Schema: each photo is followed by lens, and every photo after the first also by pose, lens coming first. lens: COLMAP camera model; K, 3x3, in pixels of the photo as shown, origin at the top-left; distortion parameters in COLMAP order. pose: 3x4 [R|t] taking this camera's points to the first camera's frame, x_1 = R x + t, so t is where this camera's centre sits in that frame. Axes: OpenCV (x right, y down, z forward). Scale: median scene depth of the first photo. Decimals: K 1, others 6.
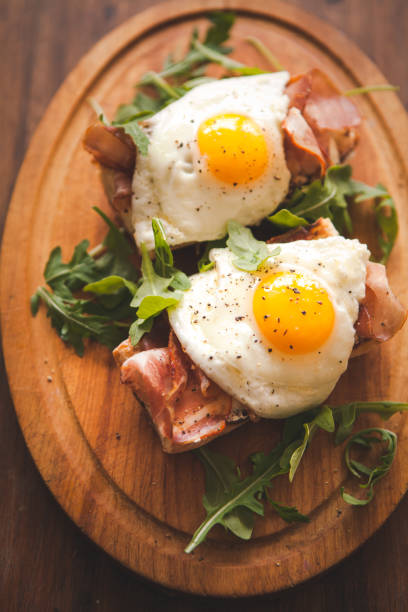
lens RADIAL K [[1023.8, 0, 200.7], [0, 1023.8, 306.7], [0, 0, 1]] dist [0.154341, 0.000000]
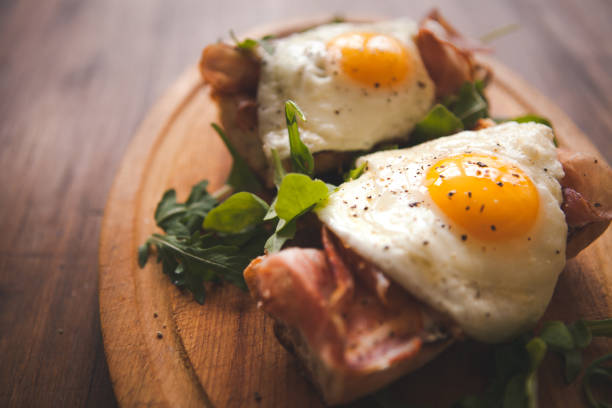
lens RADIAL K [[626.1, 0, 309.8], [0, 626.1, 203.2], [0, 0, 1]] dist [-0.025844, 0.000000]
pose [[0.995757, -0.070590, 0.059026, -0.061161], [0.088309, 0.913371, -0.397436, 0.176577], [-0.025858, 0.400963, 0.915729, 0.564115]]
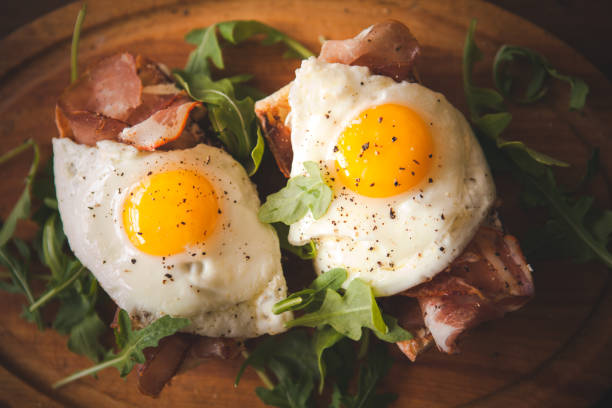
lens RADIAL K [[1023.8, 0, 304.5], [0, 1023.8, 203.2], [0, 0, 1]] dist [0.154341, 0.000000]
pose [[0.032794, -0.998720, 0.038501, 0.010985], [0.951357, 0.042999, 0.305075, -0.308302], [-0.306340, 0.026623, 0.951550, 0.196362]]
